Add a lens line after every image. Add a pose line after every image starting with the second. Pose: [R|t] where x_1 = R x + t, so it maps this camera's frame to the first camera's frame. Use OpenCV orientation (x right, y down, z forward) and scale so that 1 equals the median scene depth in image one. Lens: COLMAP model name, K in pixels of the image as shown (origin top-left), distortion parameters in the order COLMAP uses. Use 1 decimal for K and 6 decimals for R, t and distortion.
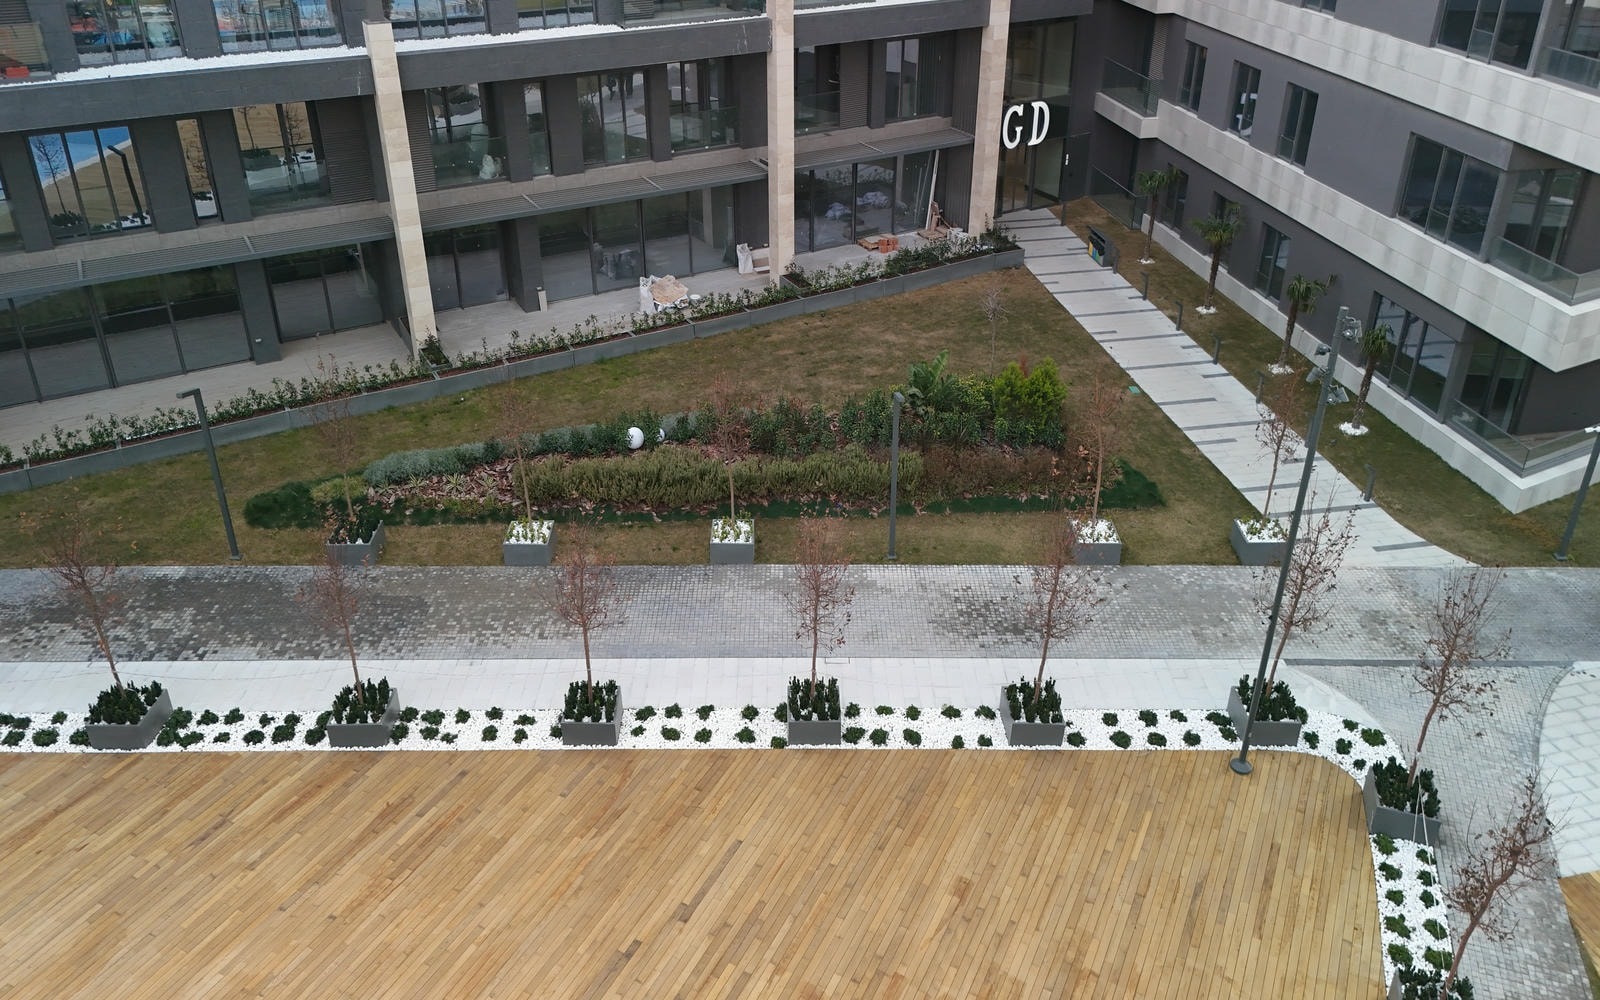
lens RADIAL K [[1209.3, 0, 797.9], [0, 1209.3, 421.5], [0, 0, 1]] dist [0.068546, -0.052595]
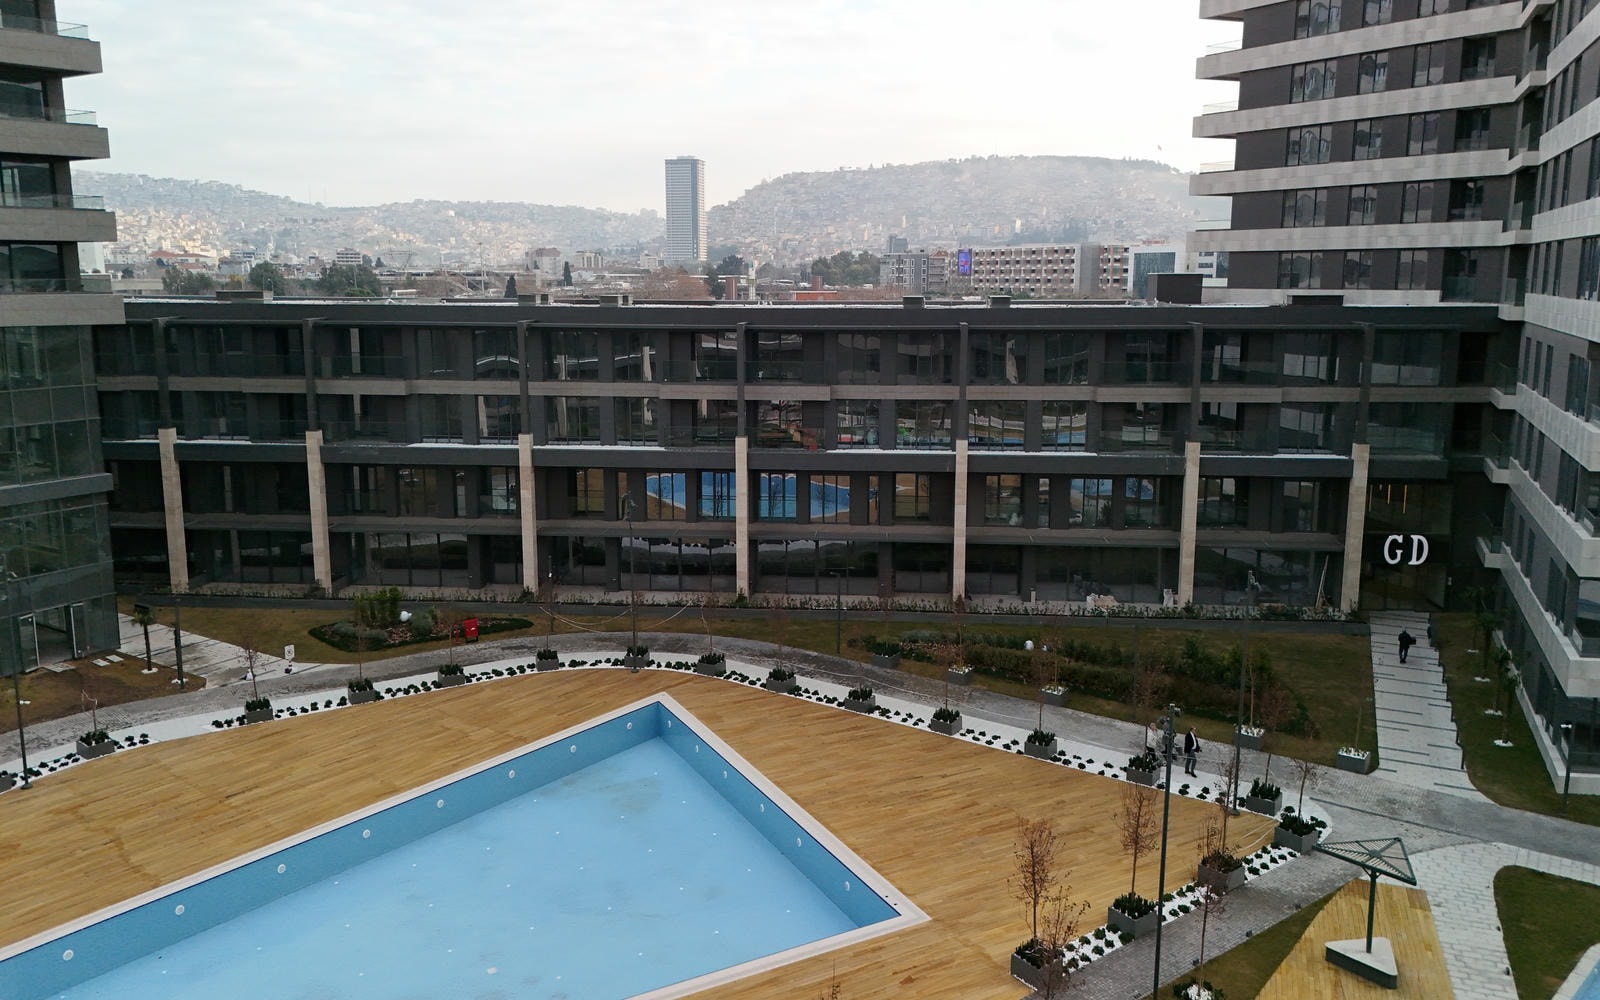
lens RADIAL K [[1170.8, 0, 804.2], [0, 1170.8, 443.9], [0, 0, 1]] dist [0.067358, -0.062864]
pose [[0.831015, 0.079503, -0.550539, 0.532547], [-0.261095, 0.929679, -0.259857, 0.273953], [0.491166, 0.359688, 0.793335, -0.721456]]
